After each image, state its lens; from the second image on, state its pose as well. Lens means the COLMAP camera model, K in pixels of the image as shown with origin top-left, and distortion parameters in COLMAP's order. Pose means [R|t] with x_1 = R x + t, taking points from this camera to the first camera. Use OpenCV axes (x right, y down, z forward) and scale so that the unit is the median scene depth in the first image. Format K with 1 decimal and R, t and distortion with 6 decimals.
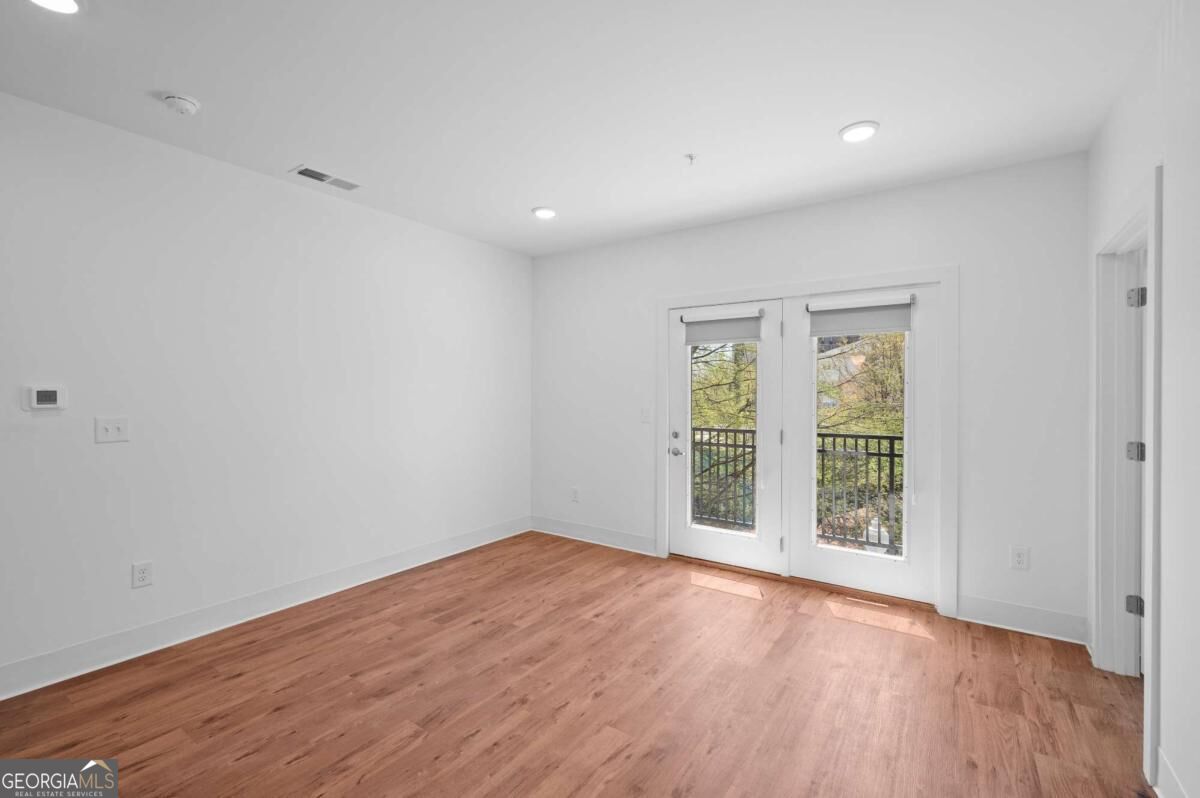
lens RADIAL K [[518.7, 0, 600.0], [0, 518.7, 399.0], [0, 0, 1]] dist [0.009263, 0.000147]
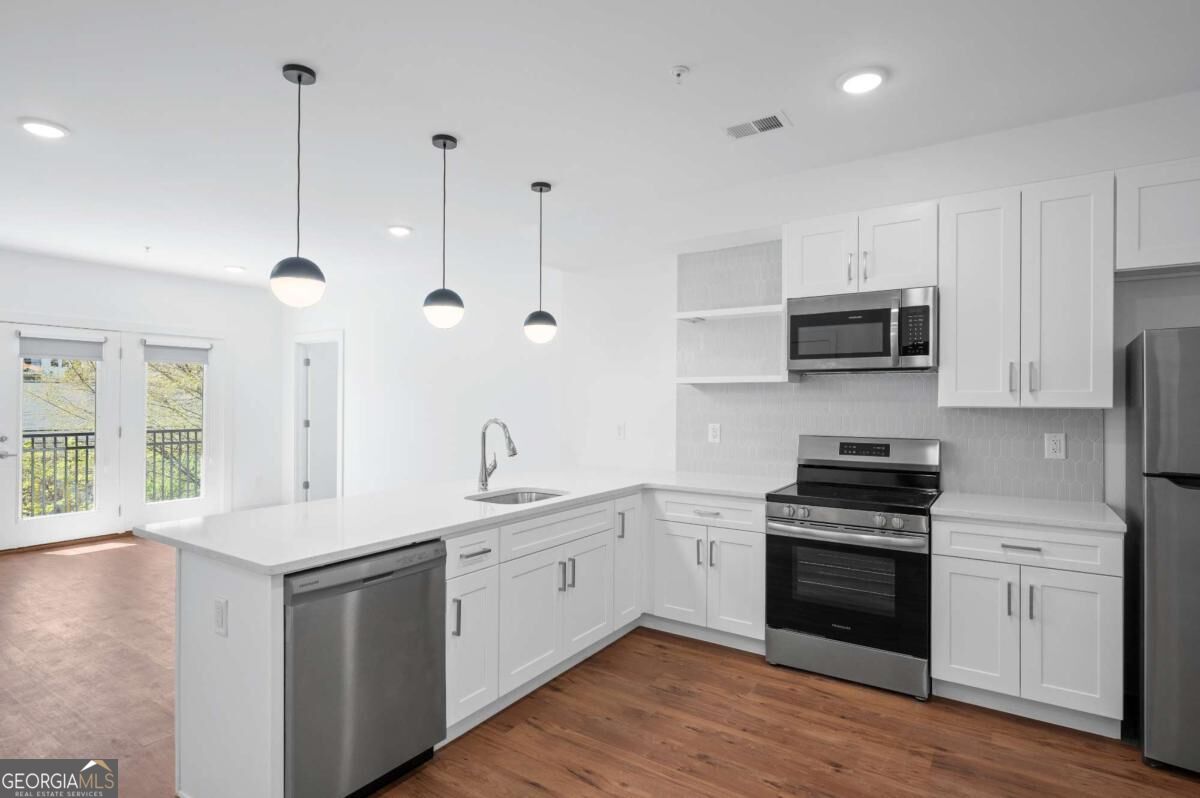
lens RADIAL K [[605.1, 0, 597.7], [0, 605.1, 401.2], [0, 0, 1]] dist [-0.003707, -0.001732]
pose [[-0.015764, -0.006086, 0.999857, -1.448688], [0.004863, 0.999969, 0.006164, -0.013447], [-0.999864, 0.004959, -0.015734, -0.270744]]
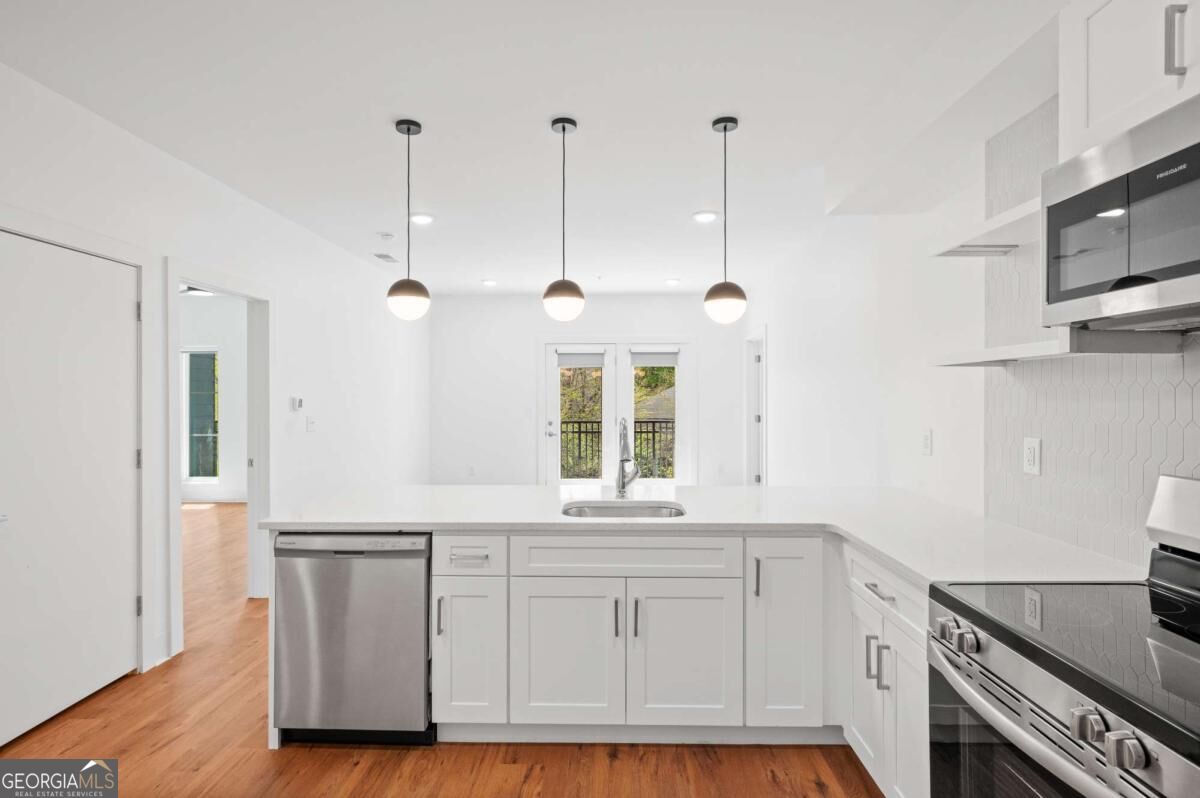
lens RADIAL K [[609.1, 0, 604.2], [0, 609.1, 396.7], [0, 0, 1]] dist [-0.001269, -0.000264]
pose [[0.831250, -0.007517, 0.555847, -0.968438], [0.010752, 0.999939, -0.002557, -0.007208], [-0.555794, 0.008102, 0.831281, -0.817043]]
